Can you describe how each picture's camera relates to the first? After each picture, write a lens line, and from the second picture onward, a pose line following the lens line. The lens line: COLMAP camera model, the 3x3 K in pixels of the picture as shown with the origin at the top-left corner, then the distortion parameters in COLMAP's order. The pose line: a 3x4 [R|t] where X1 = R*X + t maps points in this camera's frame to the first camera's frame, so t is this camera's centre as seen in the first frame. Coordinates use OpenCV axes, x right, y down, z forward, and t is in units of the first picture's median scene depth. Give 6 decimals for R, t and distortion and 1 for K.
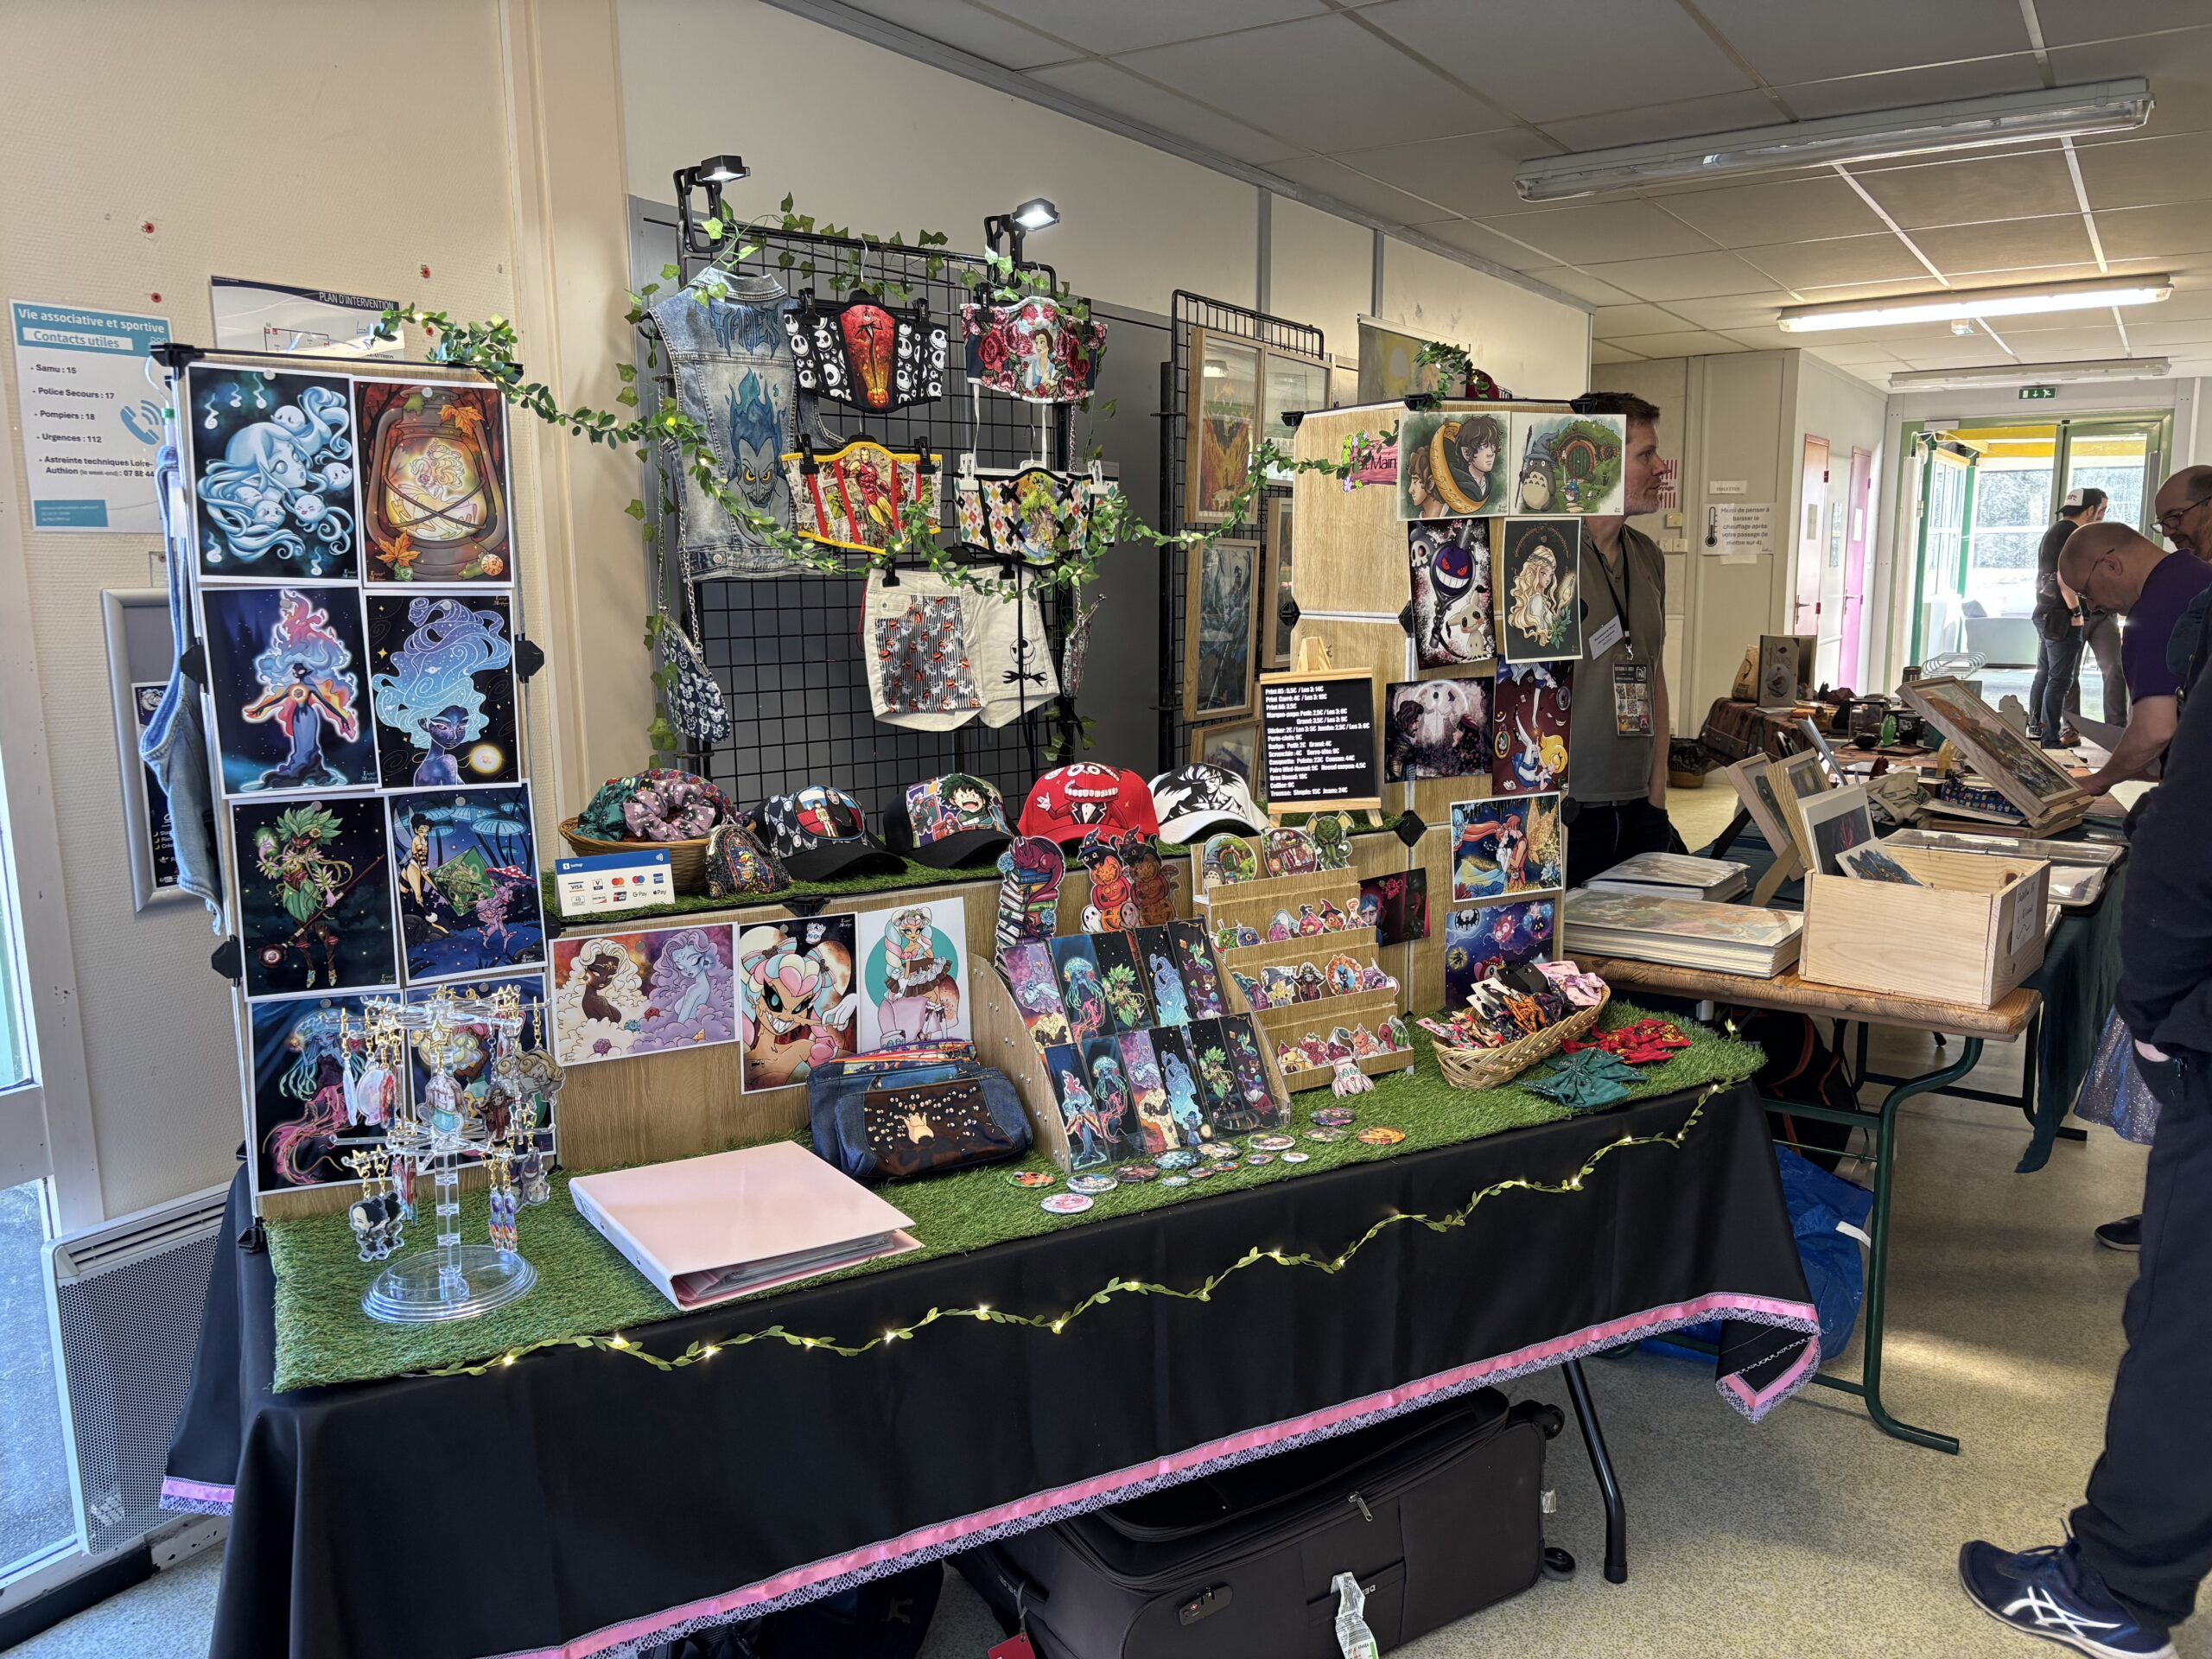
lens RADIAL K [[1674.7, 0, 1100.2], [0, 1674.7, 825.1], [0, 0, 1]] dist [0.050969, -0.063270]
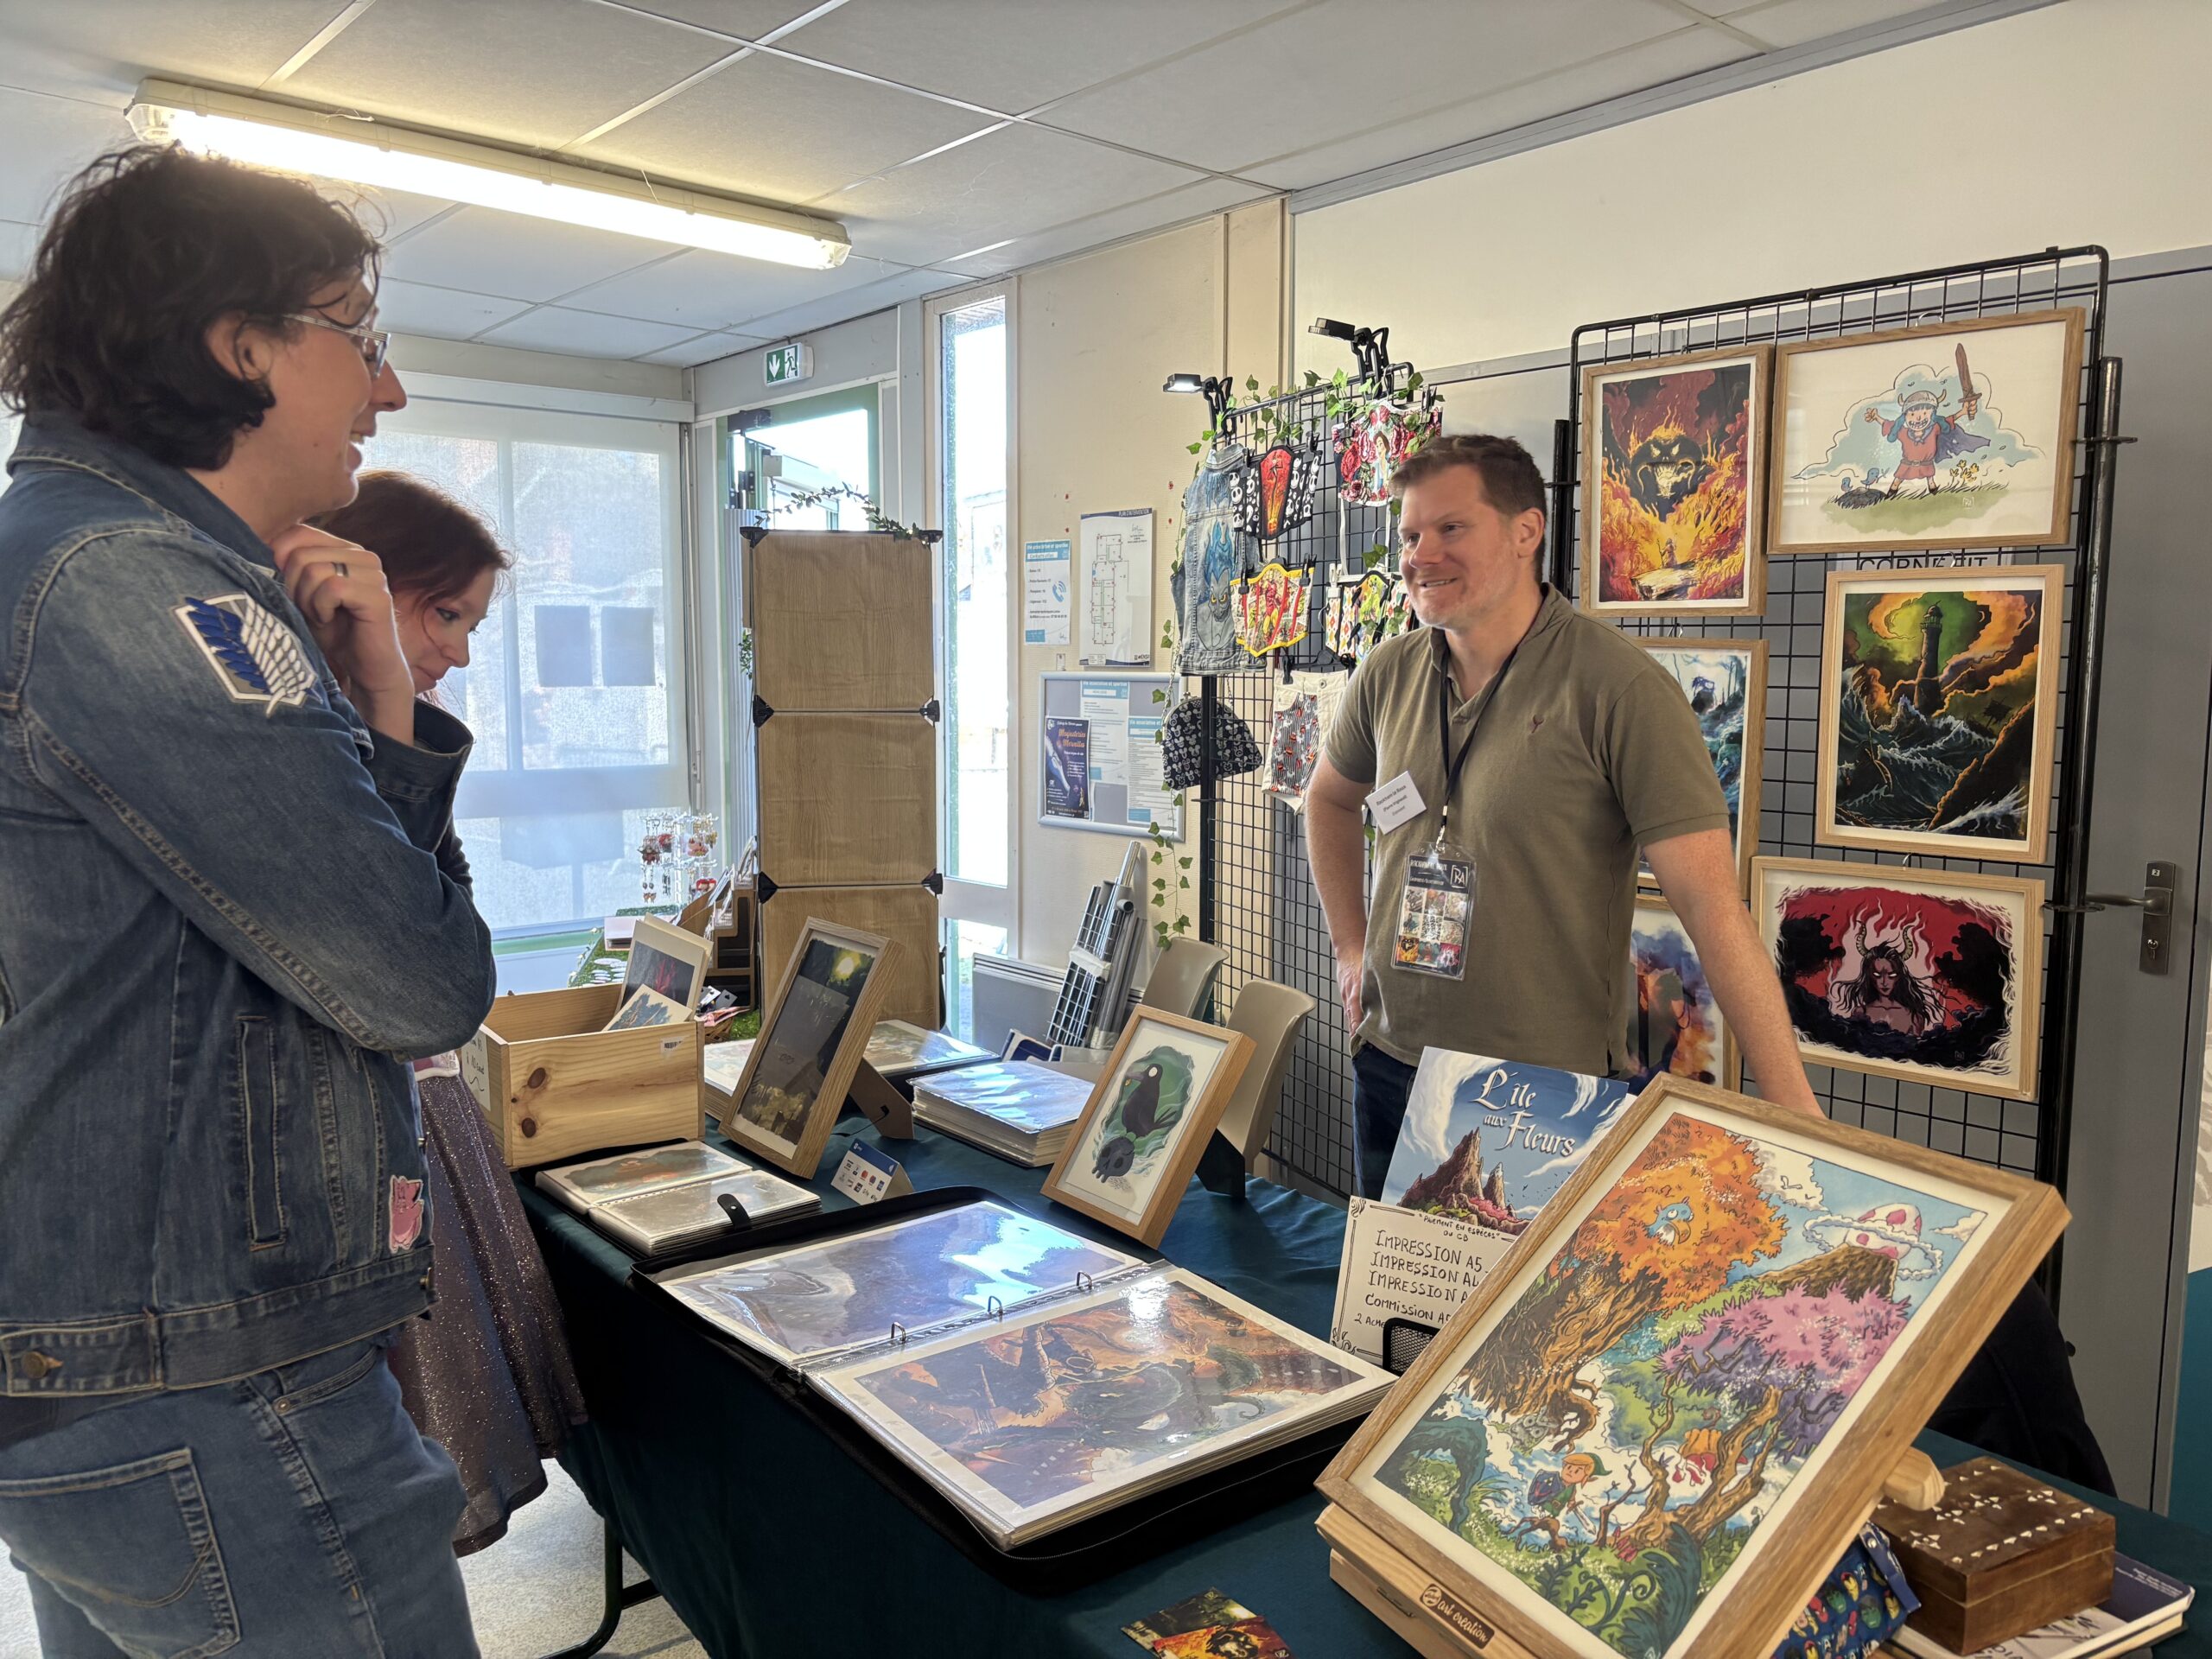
lens RADIAL K [[1674.7, 0, 1093.3], [0, 1674.7, 851.9], [0, 0, 1]] dist [0.050969, -0.063270]
pose [[-0.293283, 0.113857, -0.949222, 1.017962], [-0.157734, 0.973513, 0.165506, -0.197786], [0.942924, 0.198265, -0.267556, 1.193869]]
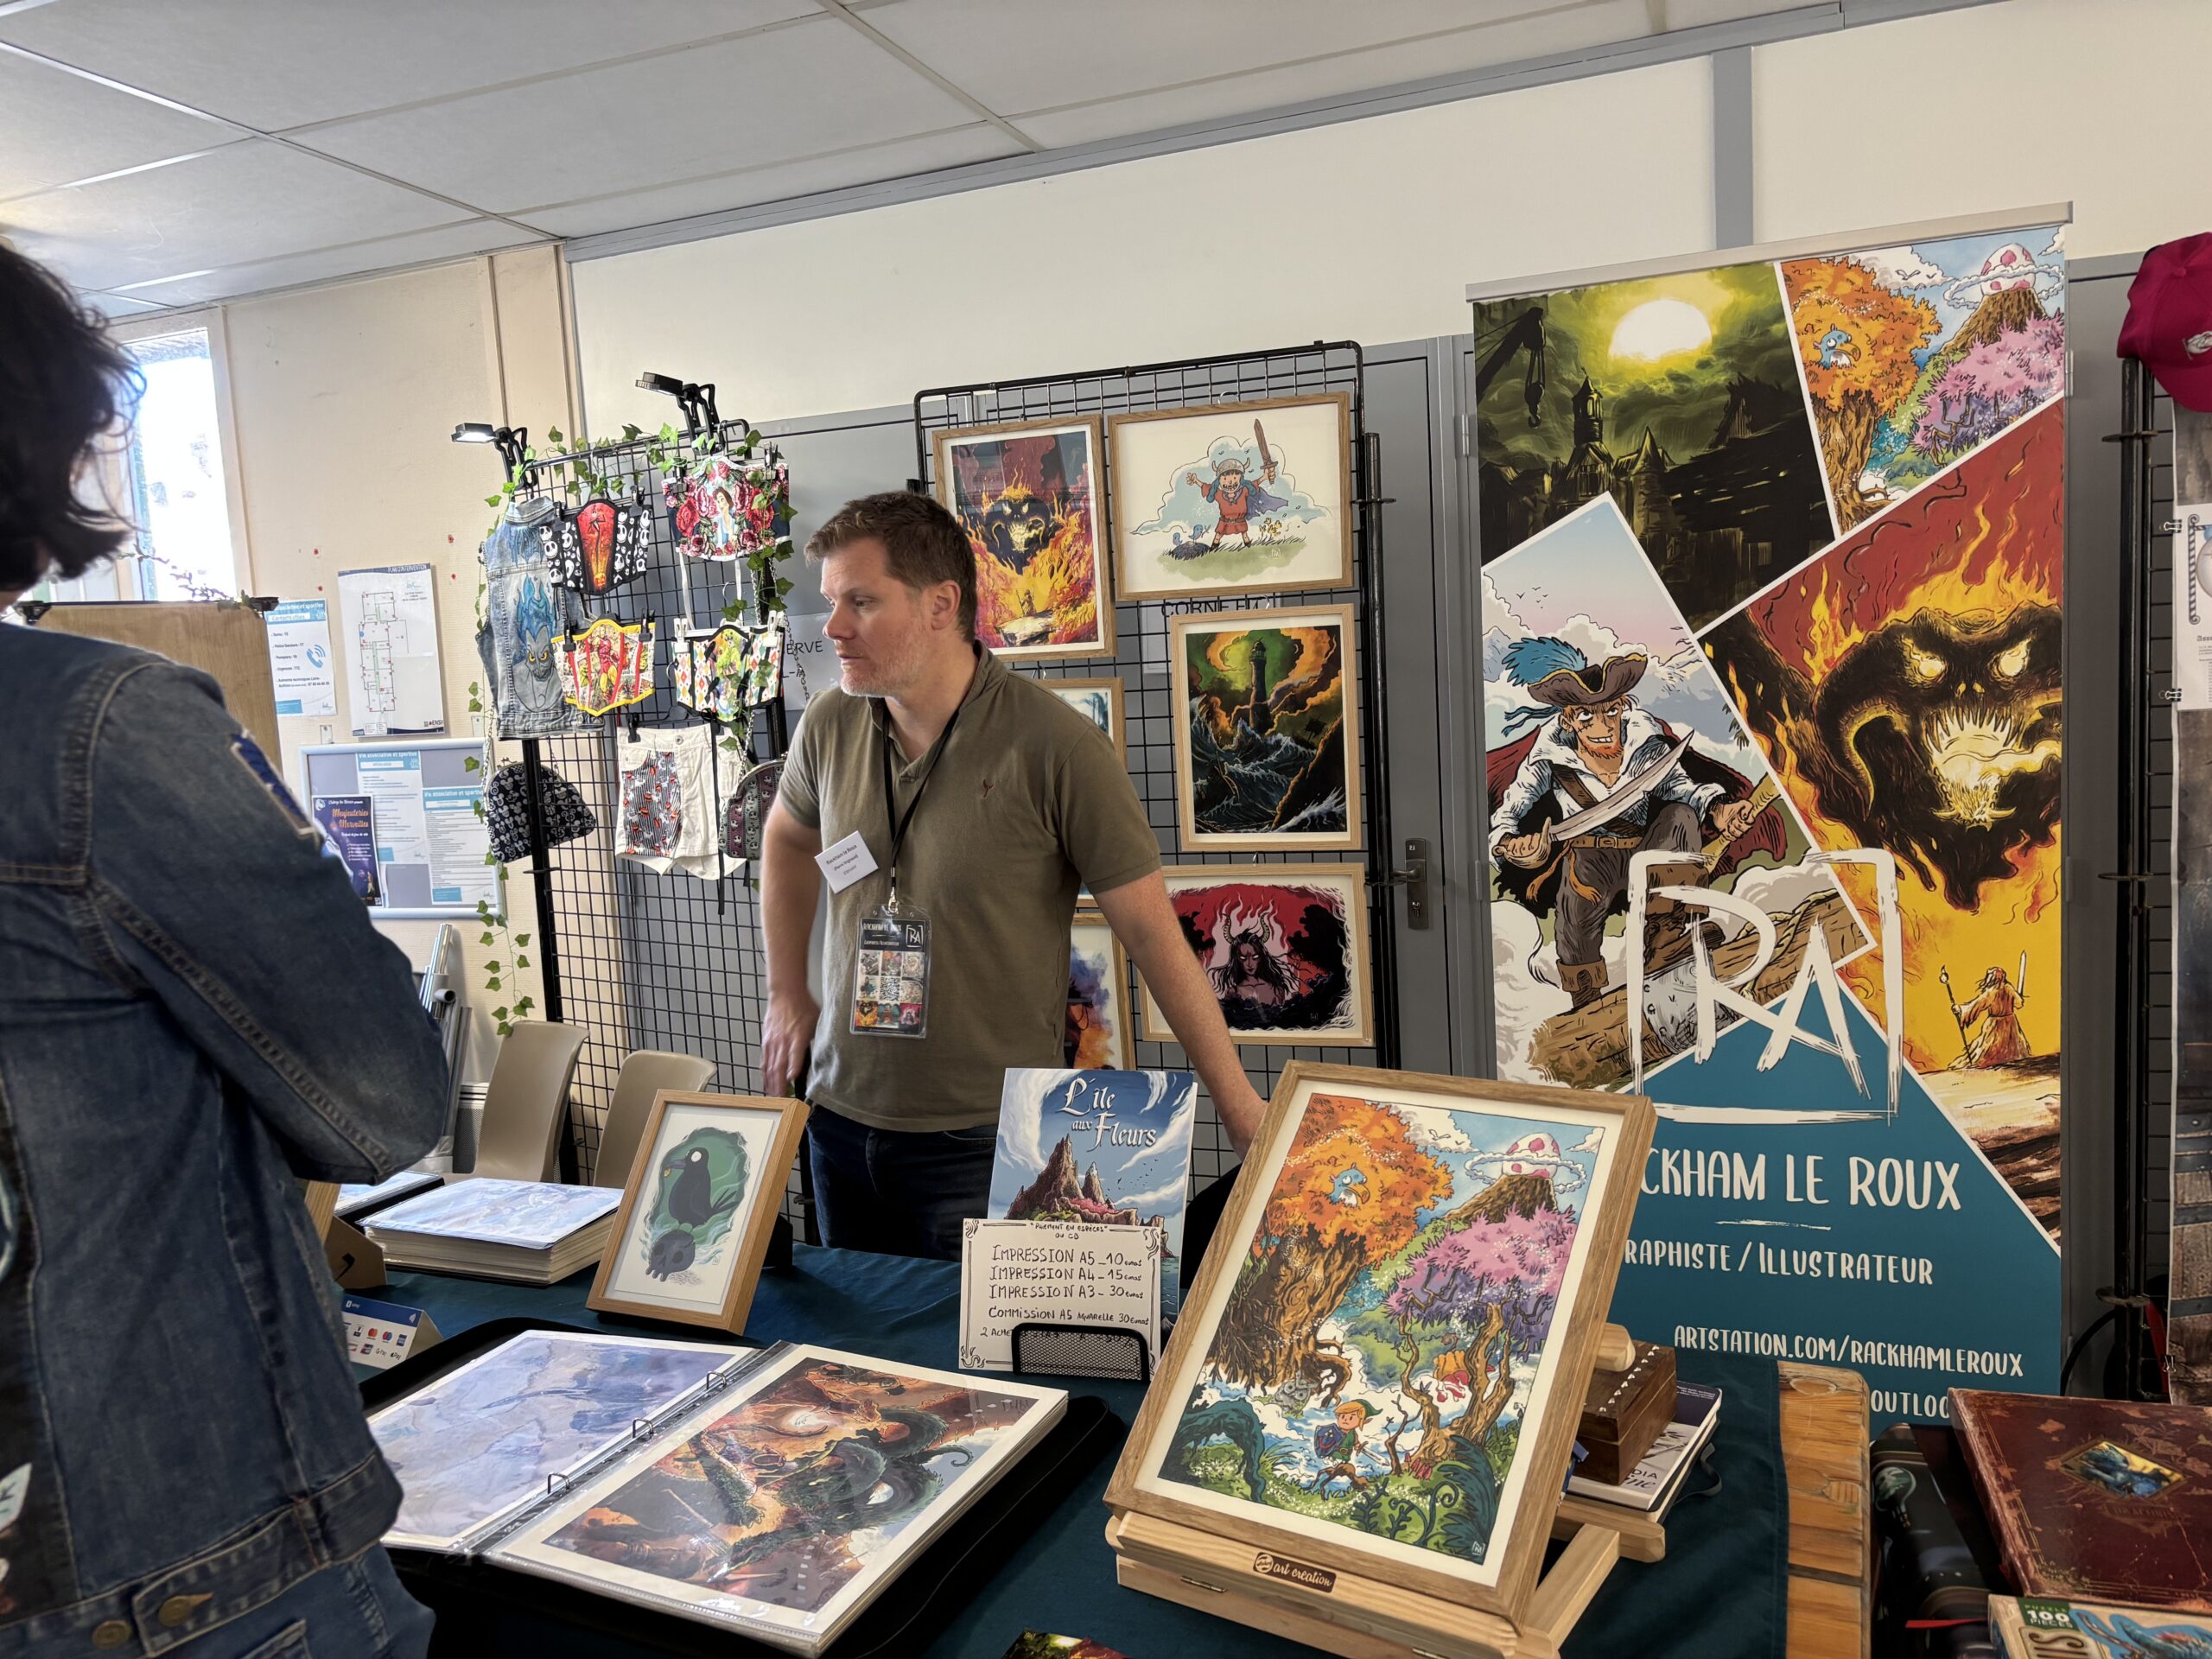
lens RADIAL K [[1674.7, 0, 1105.4], [0, 1674.7, 852.8], [0, 0, 1]] dist [0.050969, -0.063270]
pose [[0.195814, 0.096955, -0.975836, 1.035091], [-0.106974, 0.991274, 0.077023, -0.187752], [0.974789, 0.089307, 0.204477, 1.072779]]
